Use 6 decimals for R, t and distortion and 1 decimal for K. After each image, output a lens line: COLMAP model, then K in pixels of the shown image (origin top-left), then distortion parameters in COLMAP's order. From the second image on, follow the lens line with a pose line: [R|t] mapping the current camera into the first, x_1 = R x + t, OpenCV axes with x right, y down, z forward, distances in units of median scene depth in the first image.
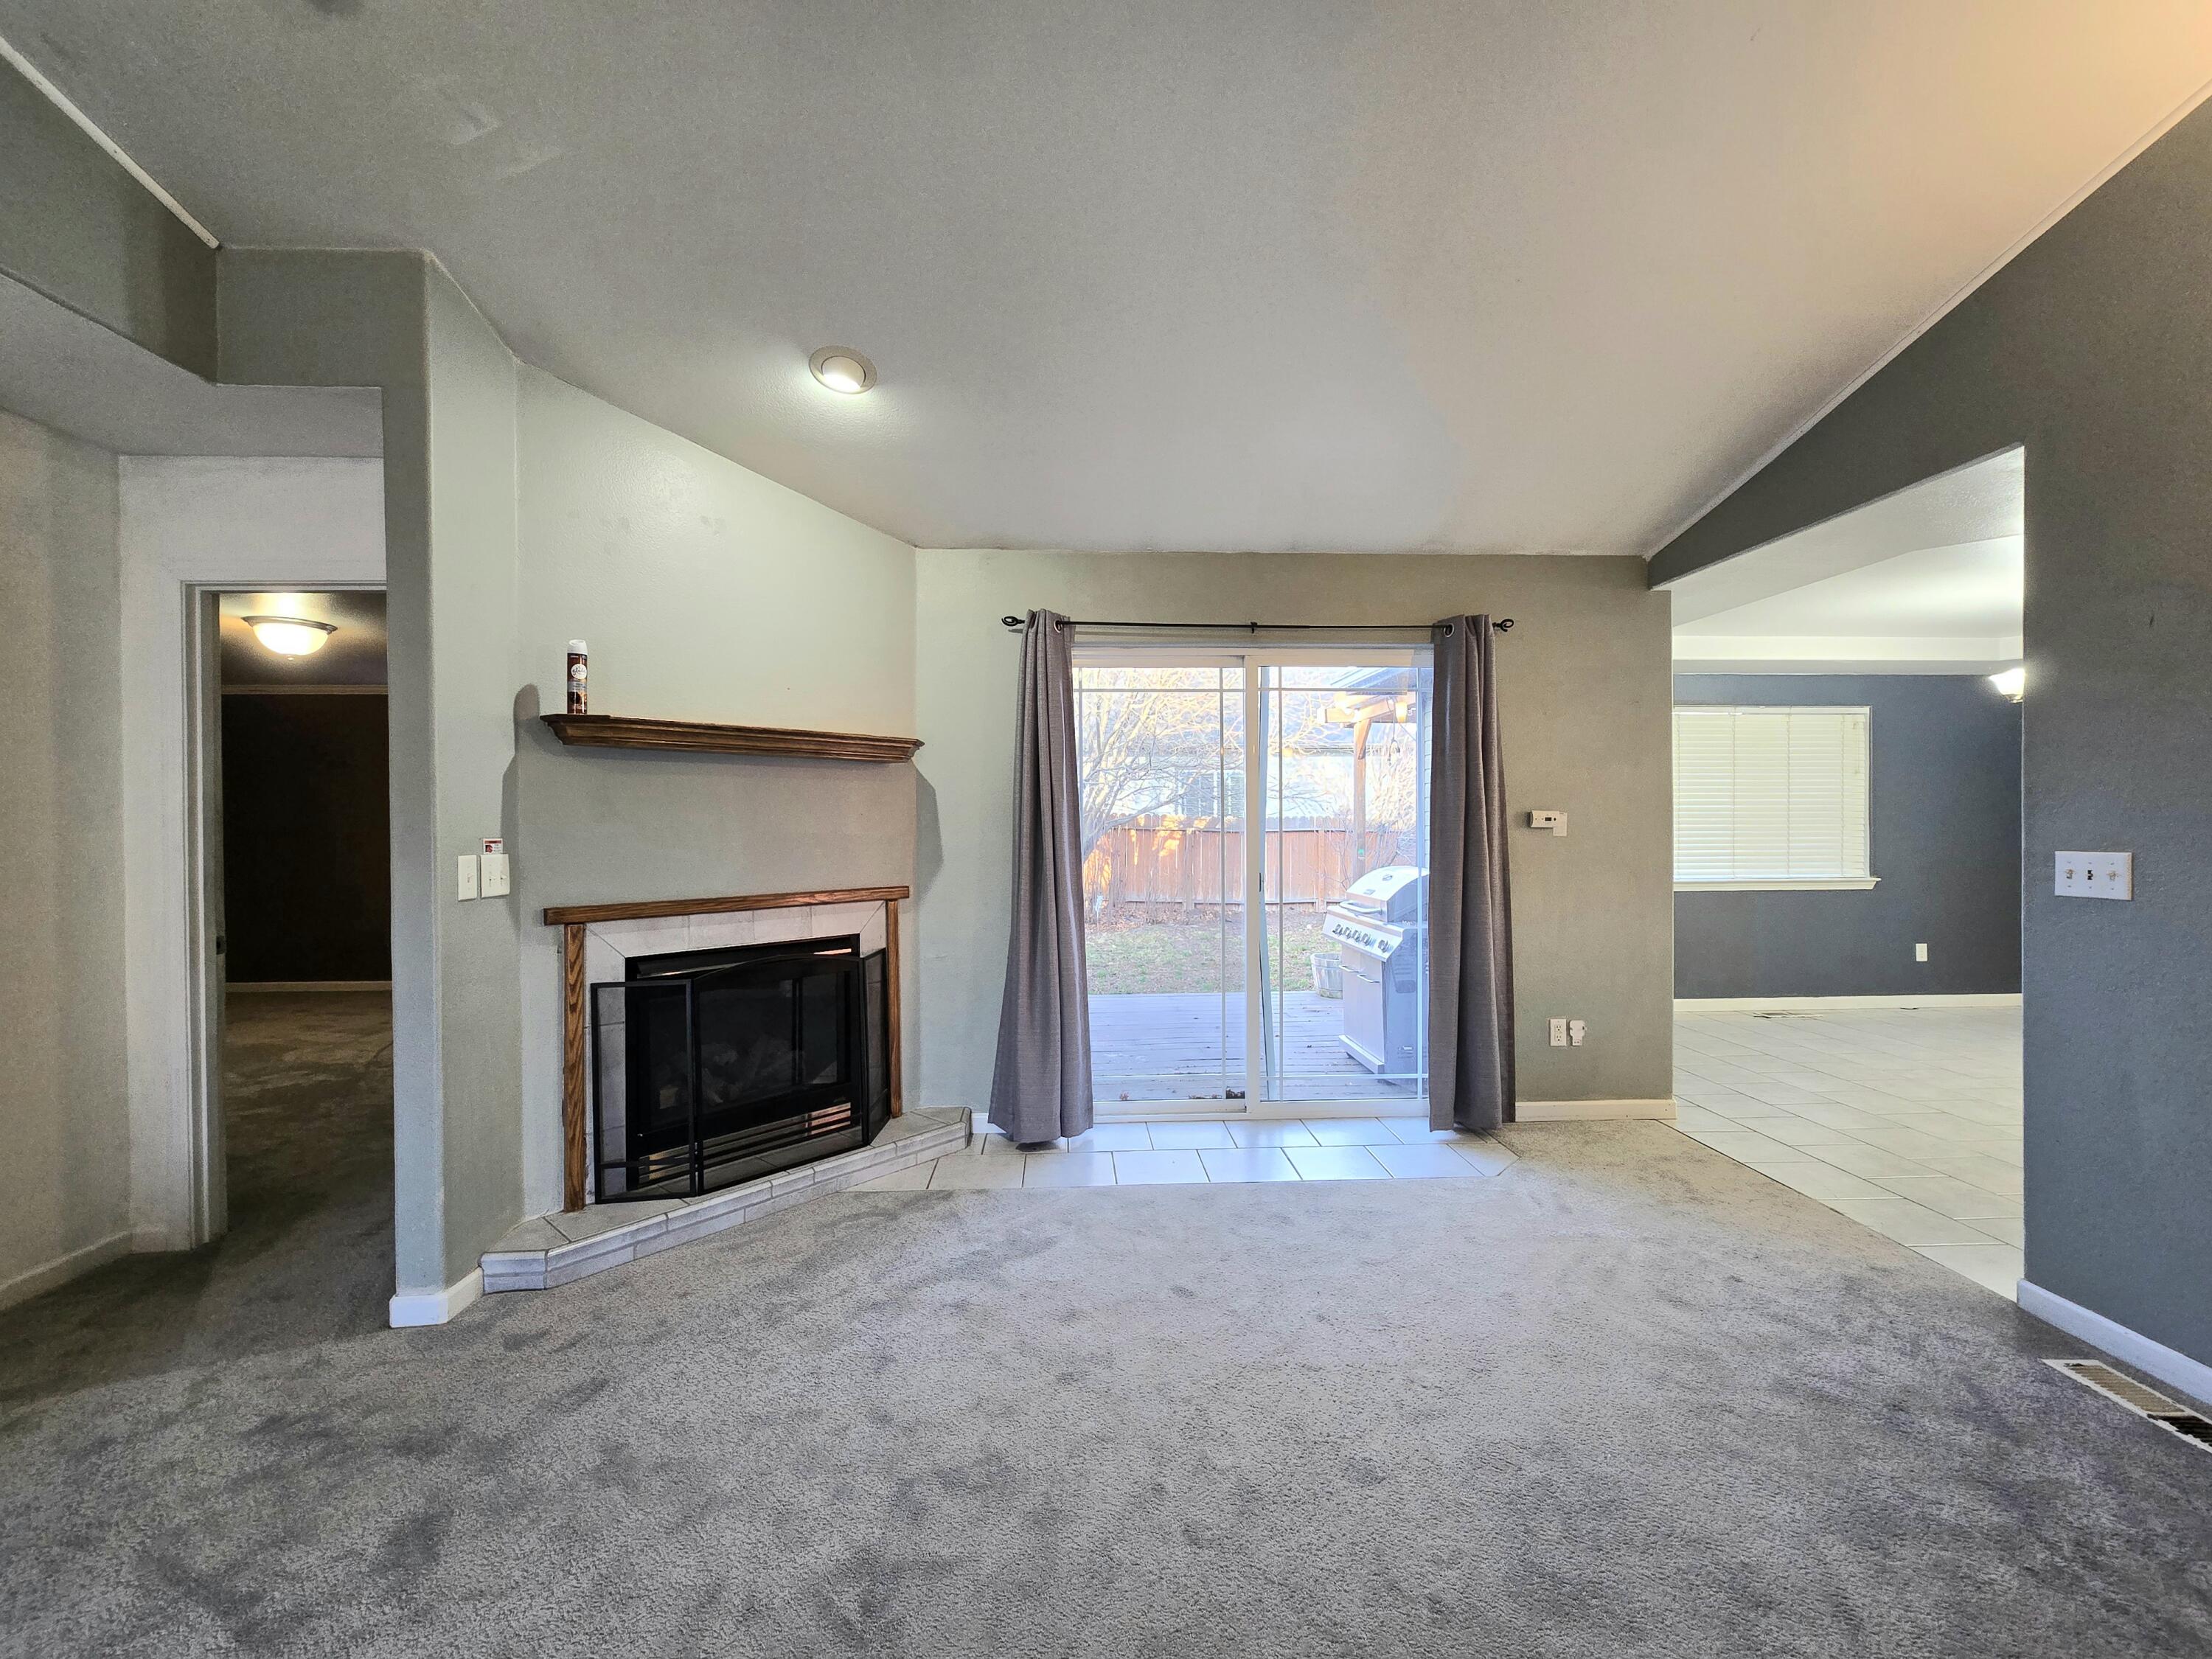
lens RADIAL K [[895.0, 0, 1101.6], [0, 895.0, 836.6], [0, 0, 1]] dist [-0.002610, -0.000153]
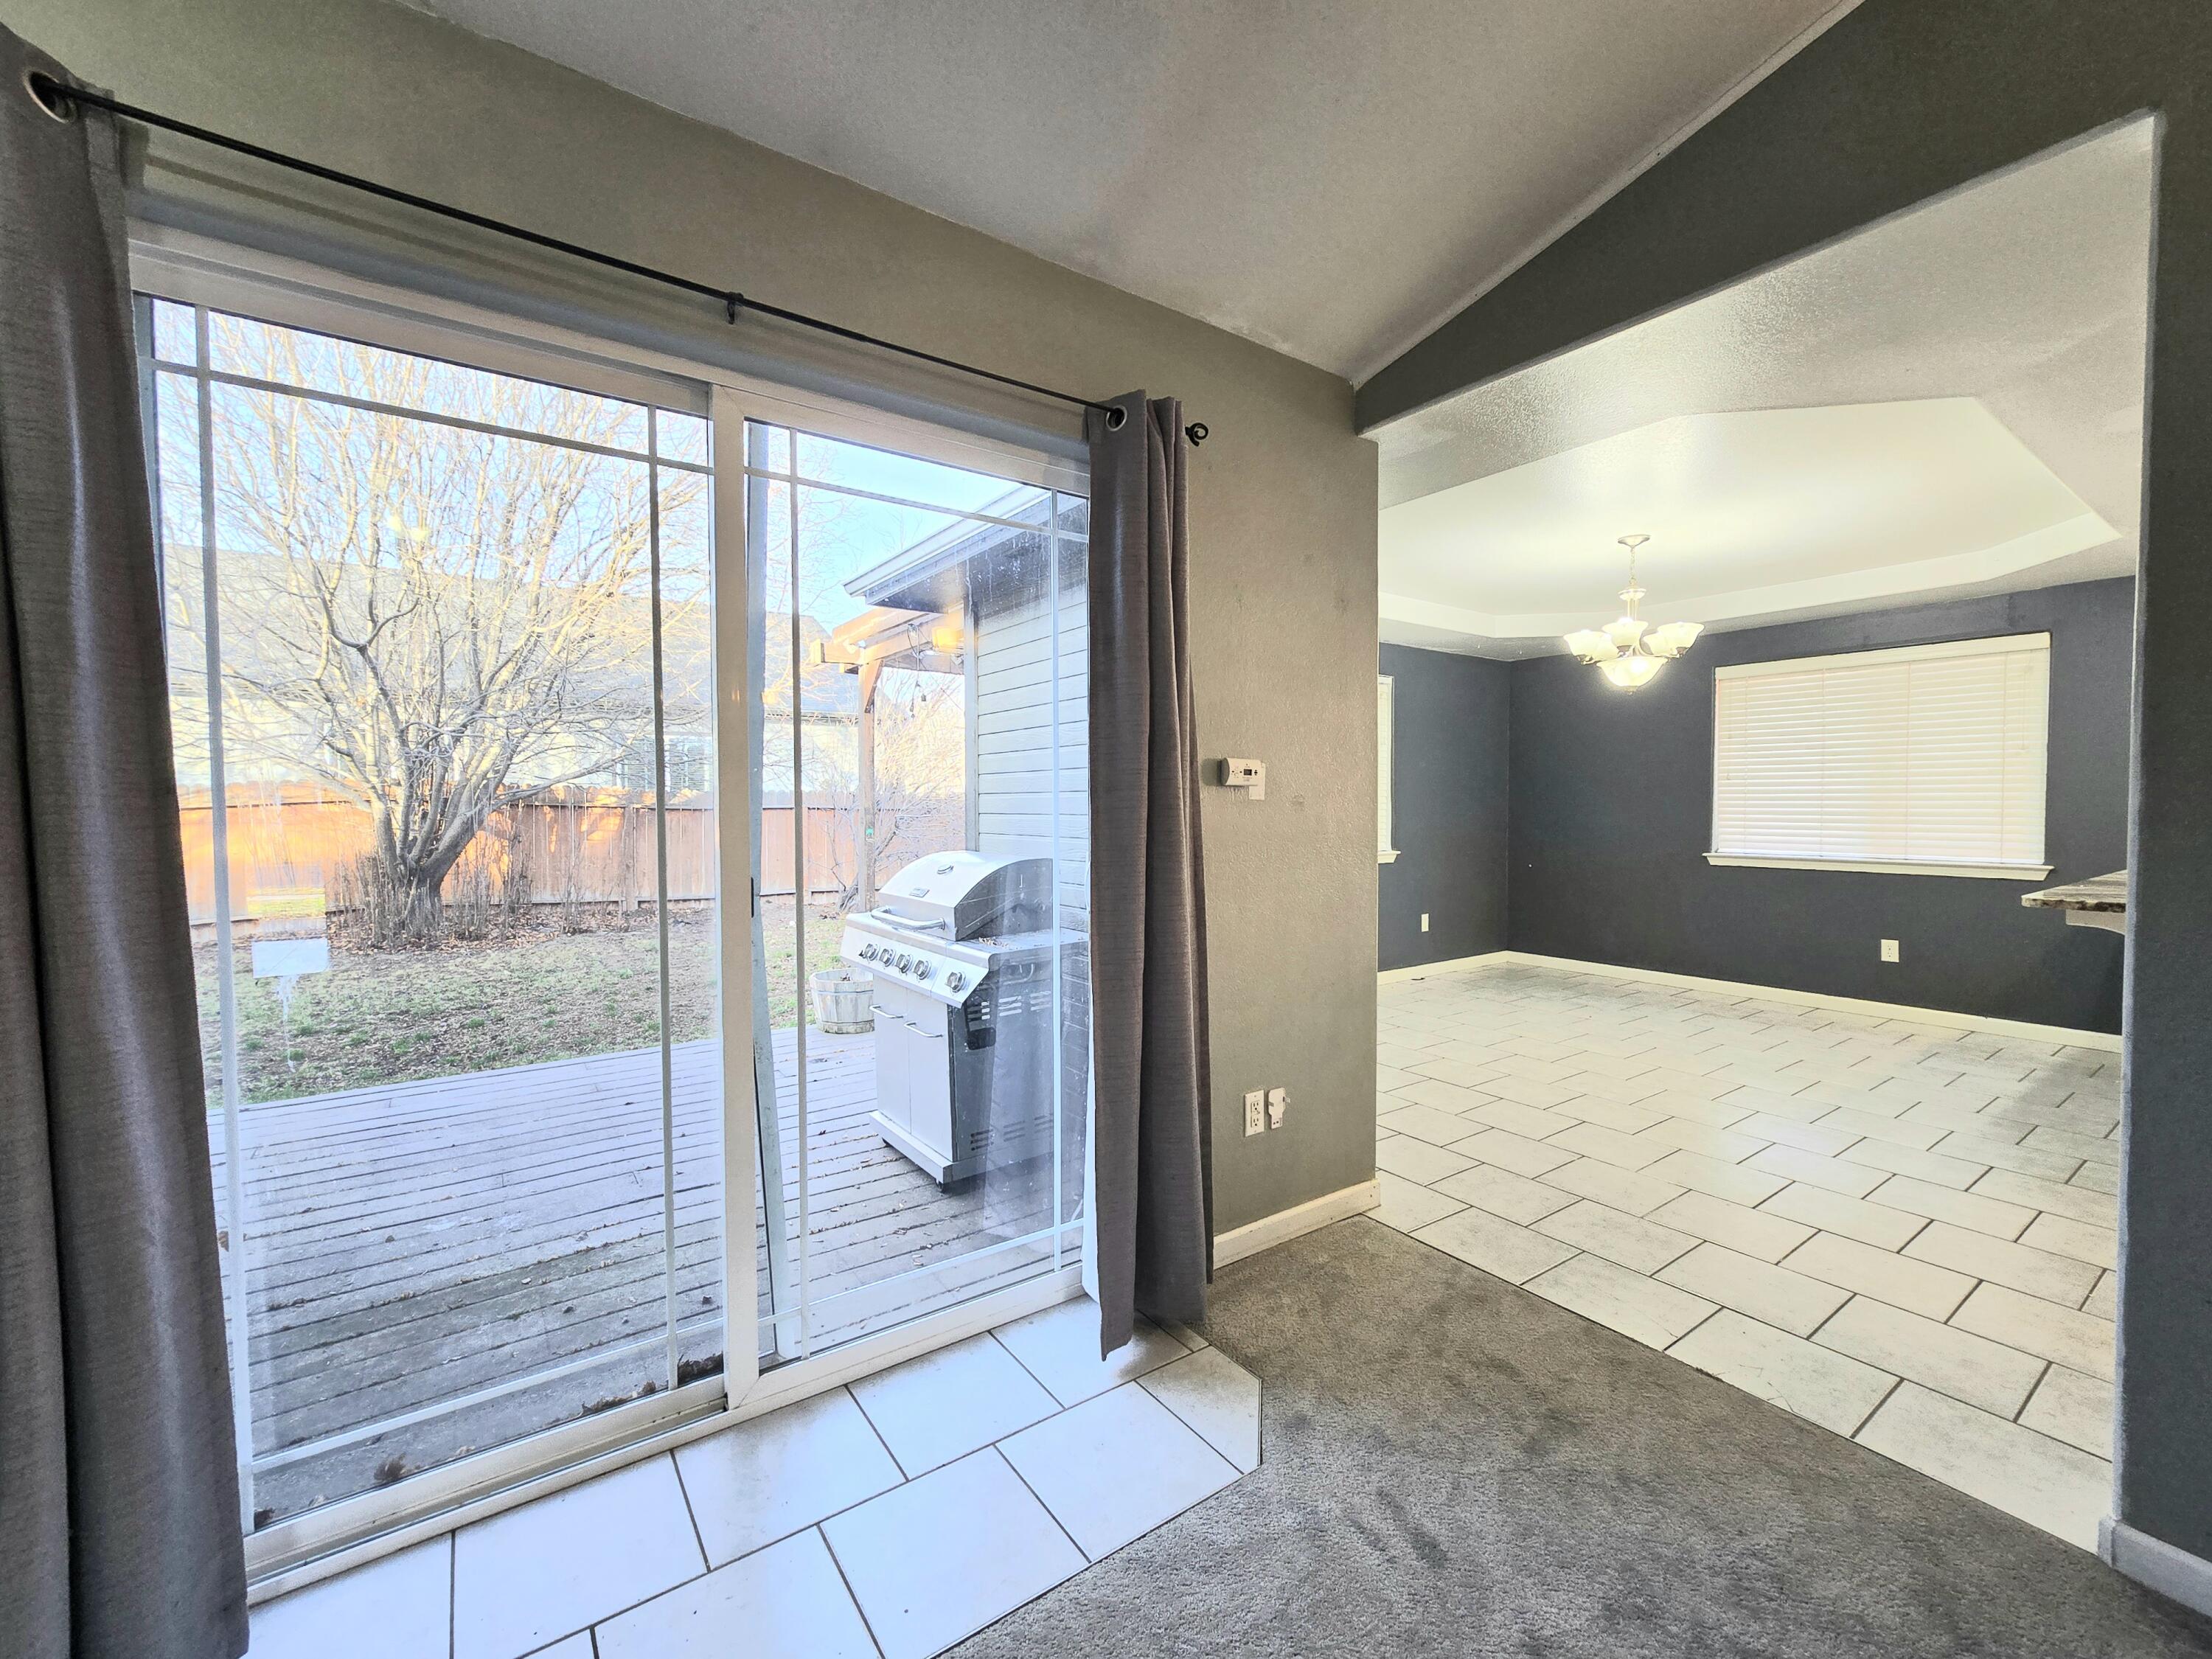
lens RADIAL K [[897.6, 0, 1103.9], [0, 897.6, 833.2], [0, 0, 1]] dist [-0.004838, 0.000875]
pose [[0.838729, -0.013470, 0.544382, 0.084250], [0.003712, 0.999812, 0.019020, 0.010327], [-0.544536, -0.013932, 0.838622, 0.551905]]
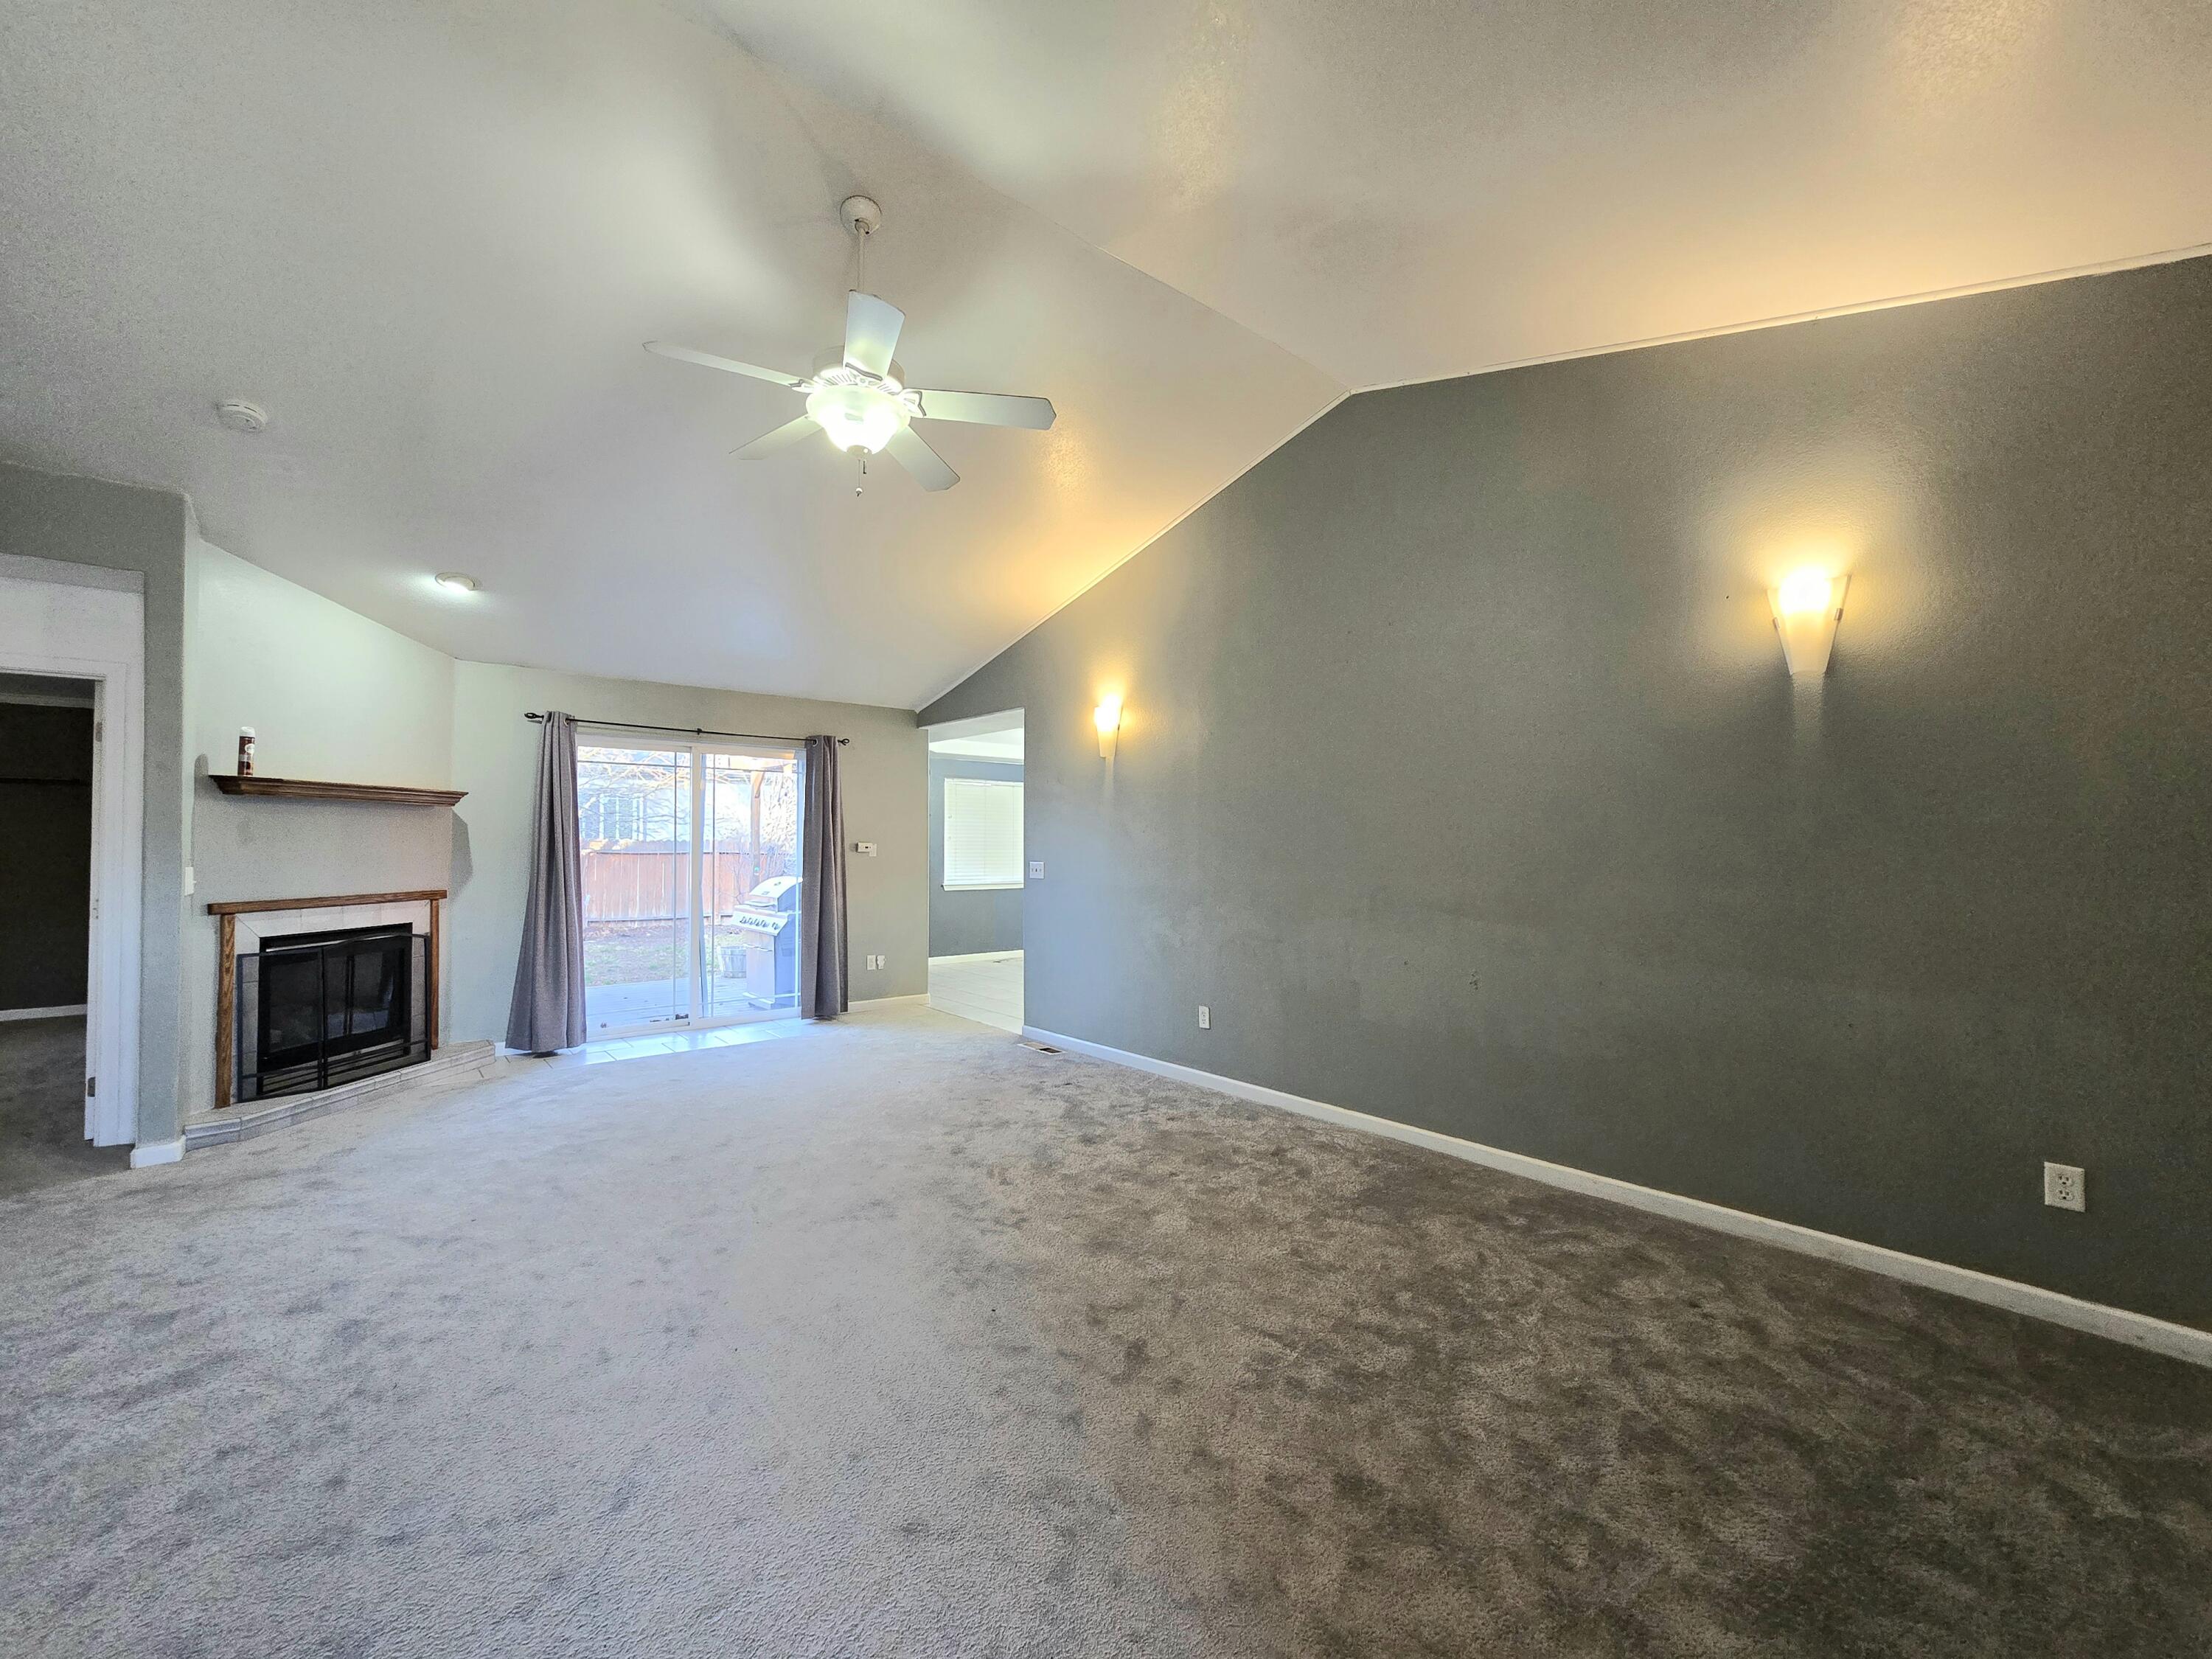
lens RADIAL K [[906.4, 0, 1110.2], [0, 906.4, 832.6], [0, 0, 1]] dist [-0.000881, 0.000164]
pose [[0.787739, 0.017580, 0.615758, -0.268495], [-0.000574, 0.999613, -0.027806, 0.002049], [-0.616009, 0.021551, 0.787445, -0.816102]]
